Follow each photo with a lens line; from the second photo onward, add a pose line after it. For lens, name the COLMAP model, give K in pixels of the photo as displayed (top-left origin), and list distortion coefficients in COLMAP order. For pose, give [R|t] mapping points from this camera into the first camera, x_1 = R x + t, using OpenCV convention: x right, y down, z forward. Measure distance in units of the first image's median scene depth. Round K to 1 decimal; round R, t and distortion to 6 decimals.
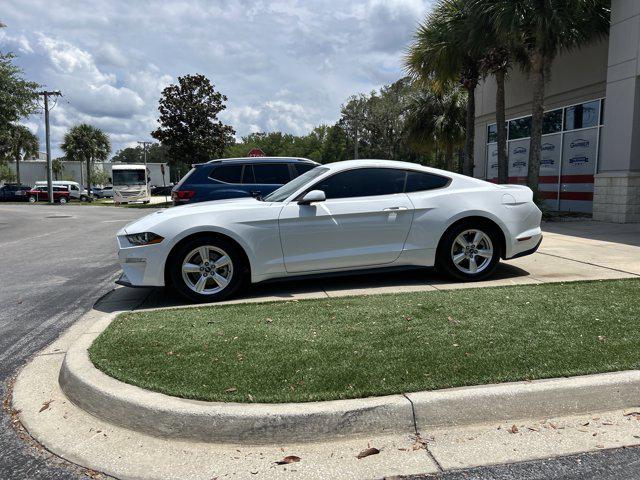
lens RADIAL K [[482.3, 0, 322.3], [0, 482.3, 239.3], [0, 0, 1]] dist [0.044656, -0.048427]
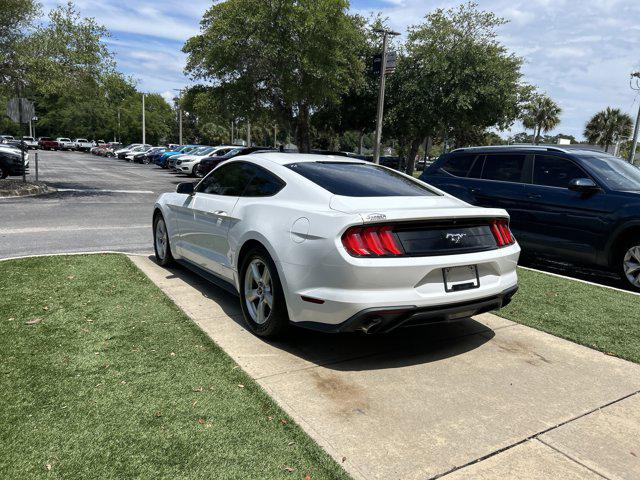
lens RADIAL K [[484.5, 0, 322.1], [0, 484.5, 247.0], [0, 0, 1]] dist [0.034682, -0.028610]
pose [[0.362554, 0.200163, -0.910214, 0.986048], [-0.156480, 0.975872, 0.152274, -0.160247], [0.918732, 0.087223, 0.385128, 0.829233]]
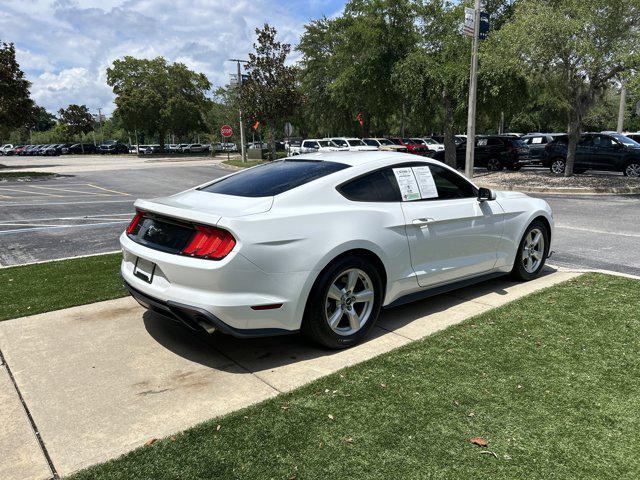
lens RADIAL K [[482.3, 0, 322.3], [0, 482.3, 239.3], [0, 0, 1]] dist [0.044656, -0.048427]
pose [[-0.871757, 0.123096, -0.474223, 0.584752], [-0.028809, 0.953369, 0.300429, -0.298568], [0.489091, 0.275563, -0.827559, 1.901210]]
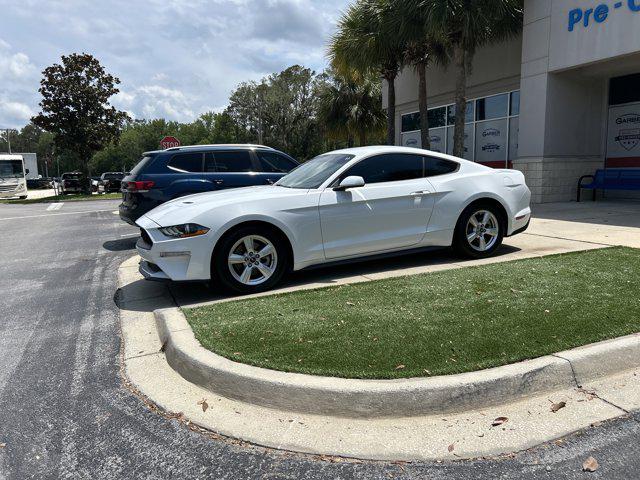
lens RADIAL K [[484.1, 0, 321.4], [0, 484.1, 242.6], [0, 0, 1]] dist [0.043485, -0.042977]
pose [[0.973526, -0.046873, 0.223718, -0.295564], [0.040595, 0.998644, 0.032585, 0.002125], [-0.224942, -0.022640, 0.974109, 0.016302]]
